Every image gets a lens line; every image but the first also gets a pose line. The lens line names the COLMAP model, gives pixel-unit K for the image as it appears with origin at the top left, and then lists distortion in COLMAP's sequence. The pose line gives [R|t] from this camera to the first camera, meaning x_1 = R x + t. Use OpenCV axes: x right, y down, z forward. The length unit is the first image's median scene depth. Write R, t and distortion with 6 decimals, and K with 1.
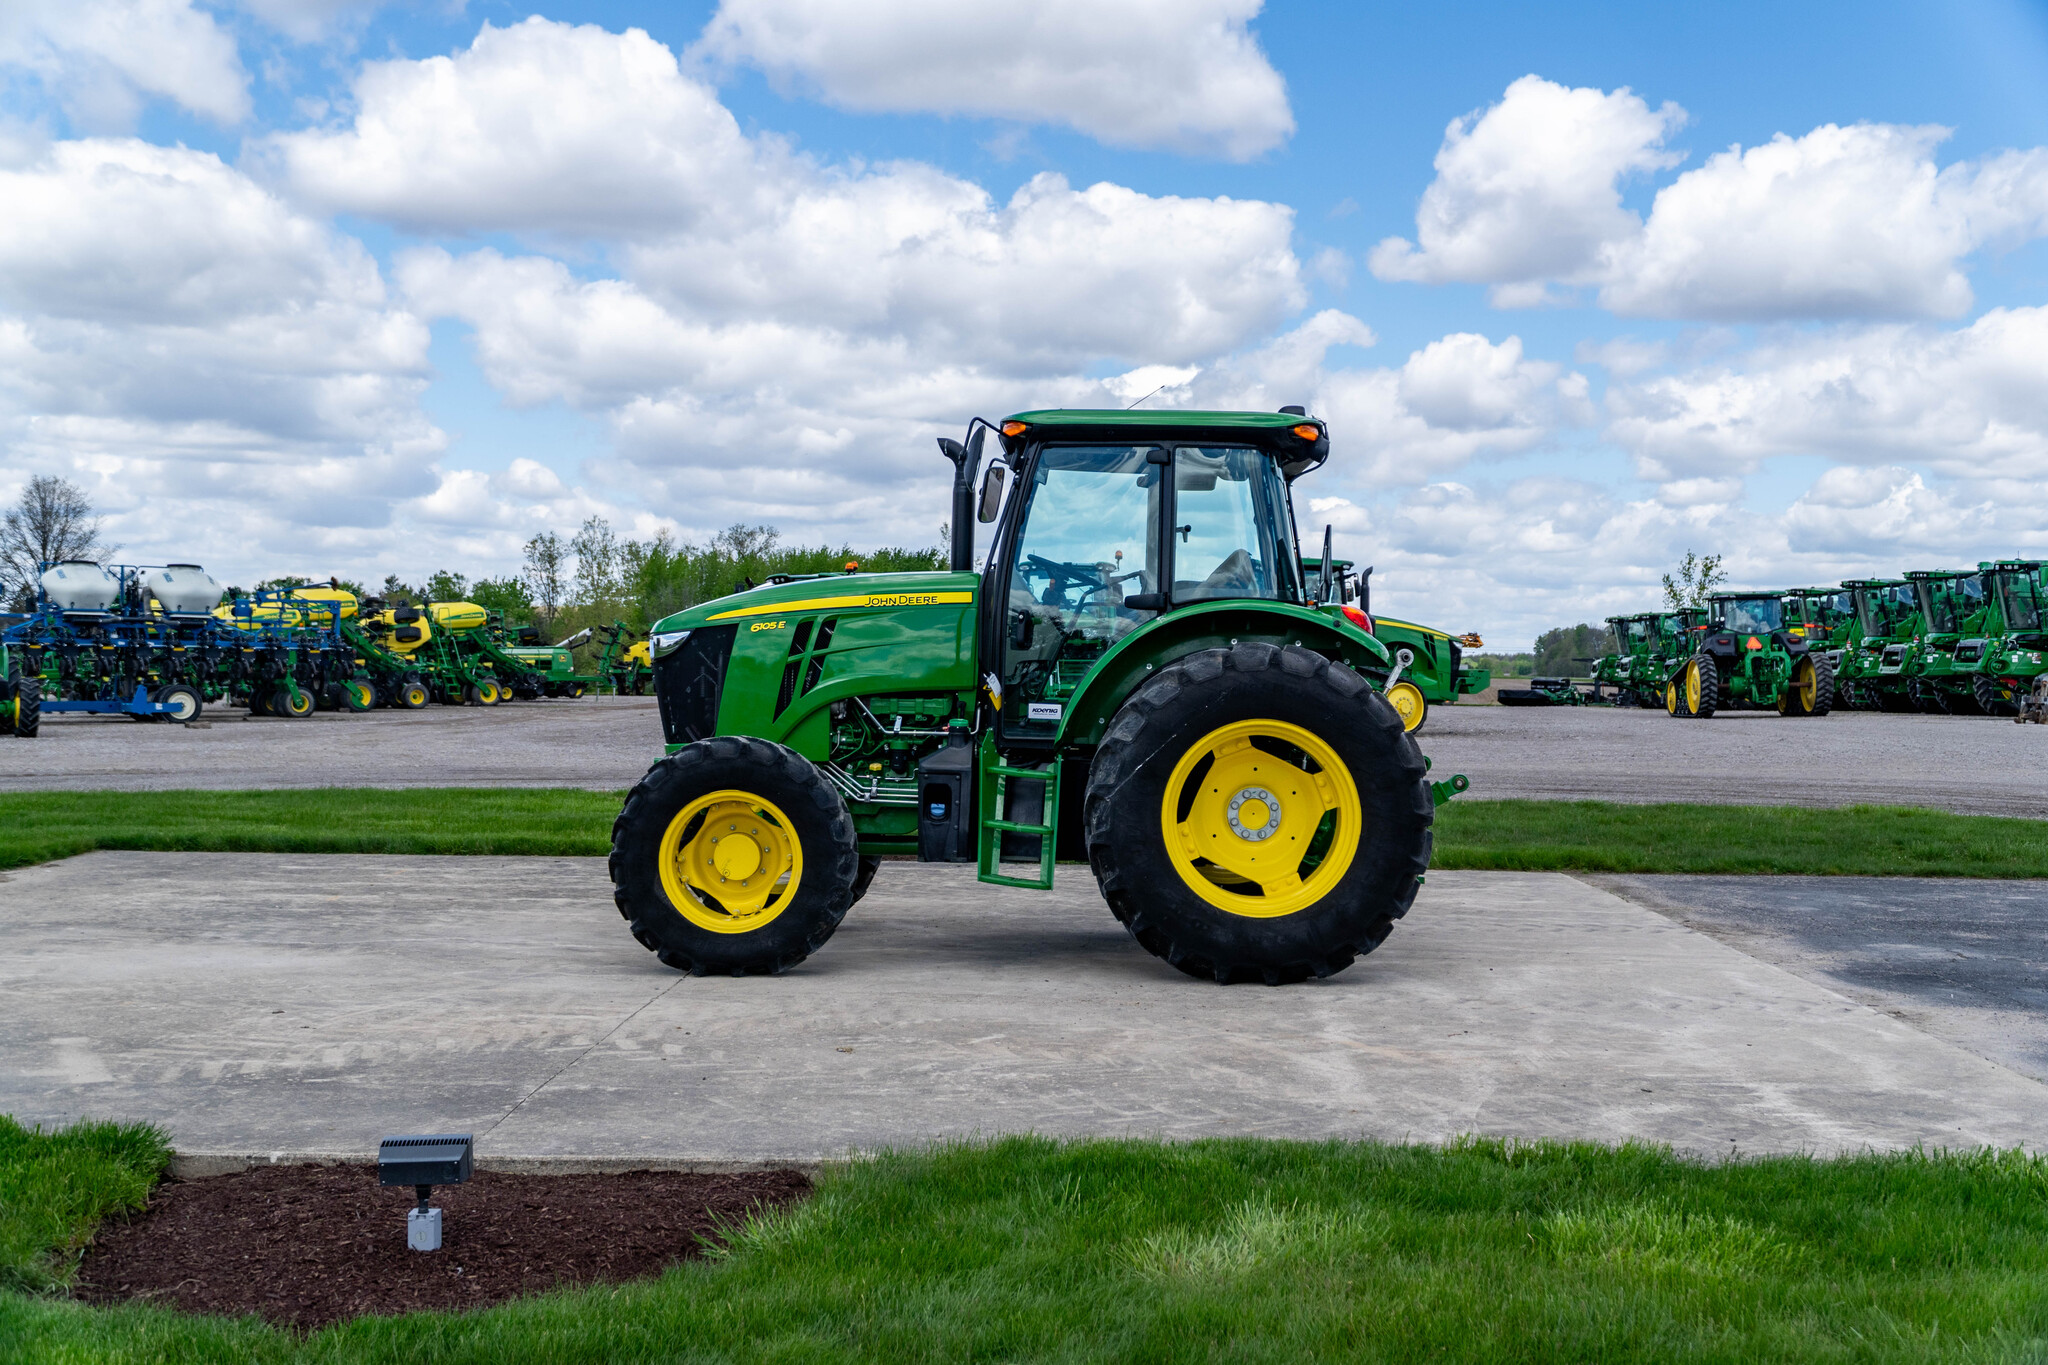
lens RADIAL K [[2514.1, 0, 1001.9], [0, 2514.1, 667.5], [0, 0, 1]] dist [0.101568, -0.237531]
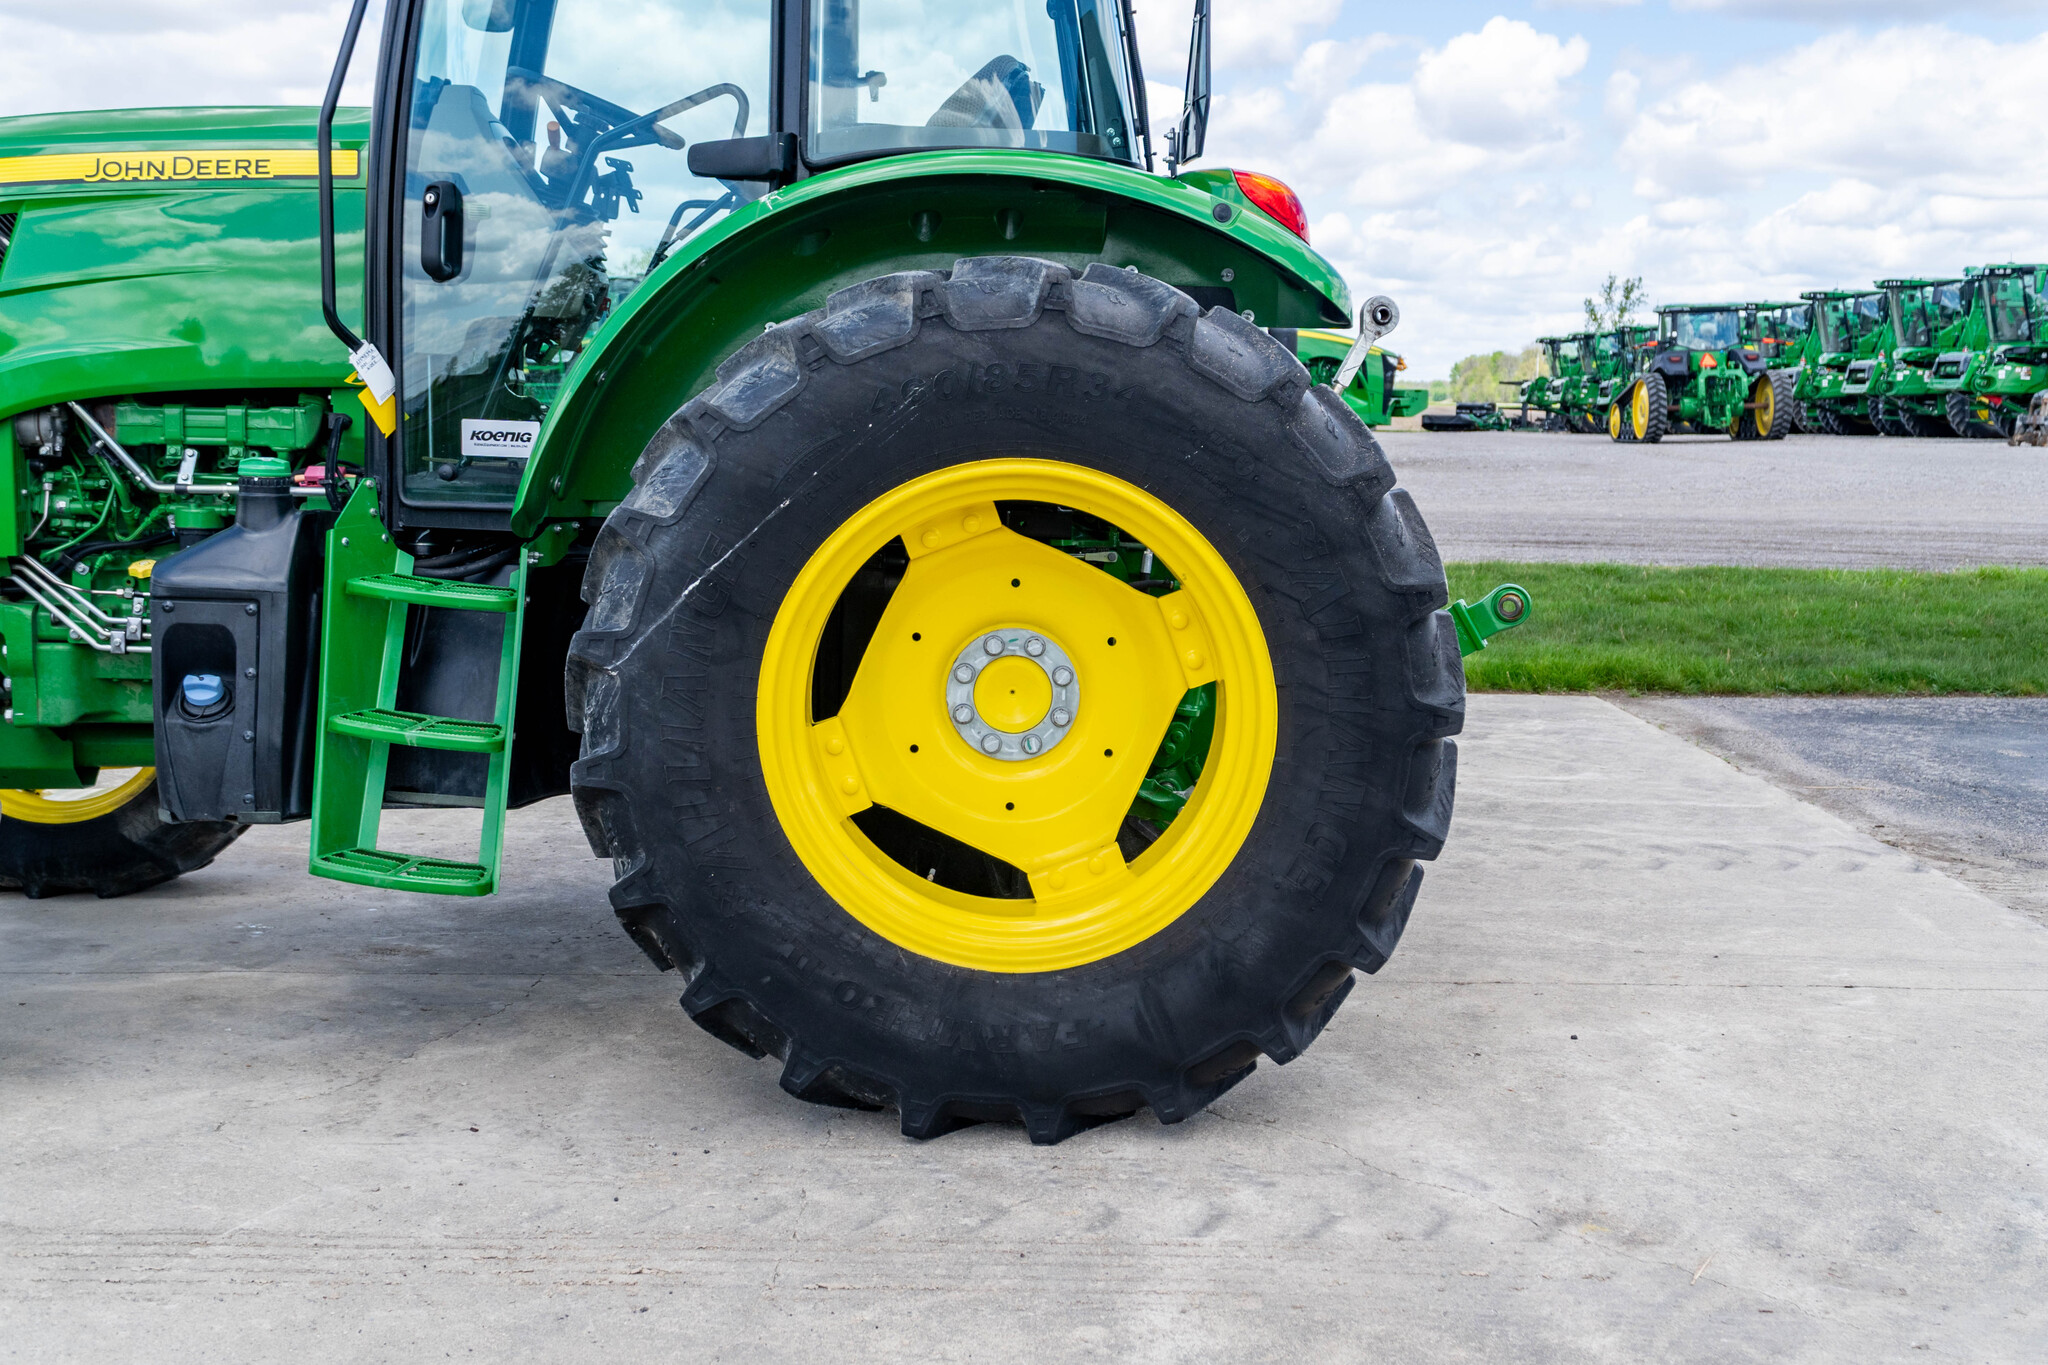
lens RADIAL K [[2431.2, 0, 1024.0], [0, 2431.2, 682.5], [0, 0, 1]] dist [0.078944, -0.013429]
pose [[0.999307, -0.006274, 0.036703, 0.018733], [0.001944, 0.993152, 0.116816, 0.002337], [-0.037184, -0.116664, 0.992475, 0.131105]]
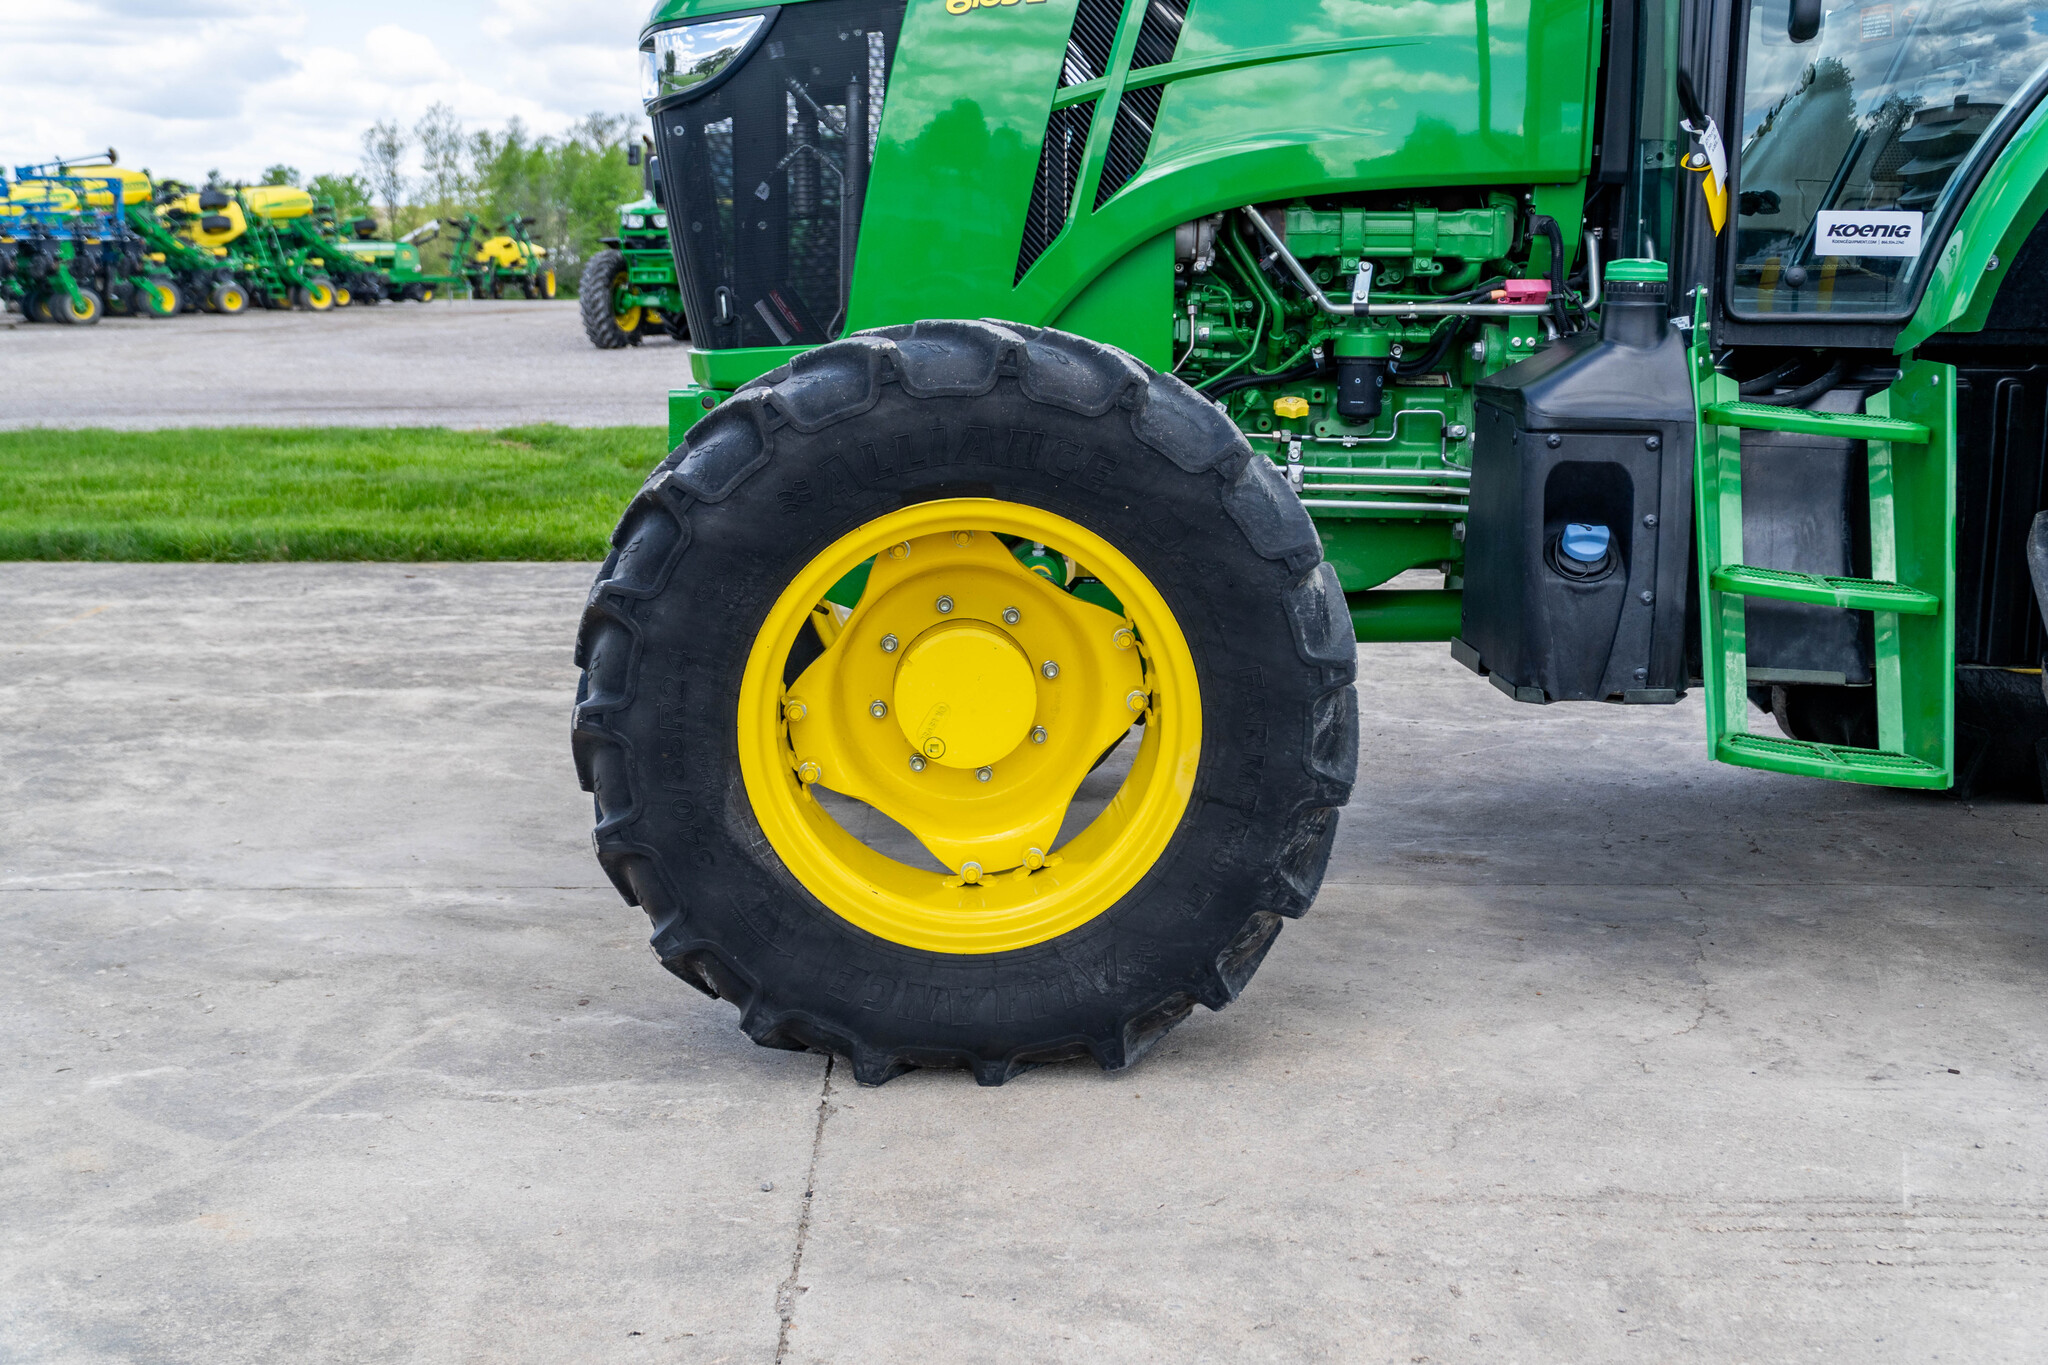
lens RADIAL K [[2583.4, 0, 1024.0], [0, 2583.4, 682.5], [0, 0, 1]] dist [0.082193, -0.005578]
pose [[0.998310, -0.019253, 0.054830, -0.024645], [0.010410, 0.987511, 0.157208, 0.004480], [-0.057172, -0.156372, 0.986042, 0.142996]]
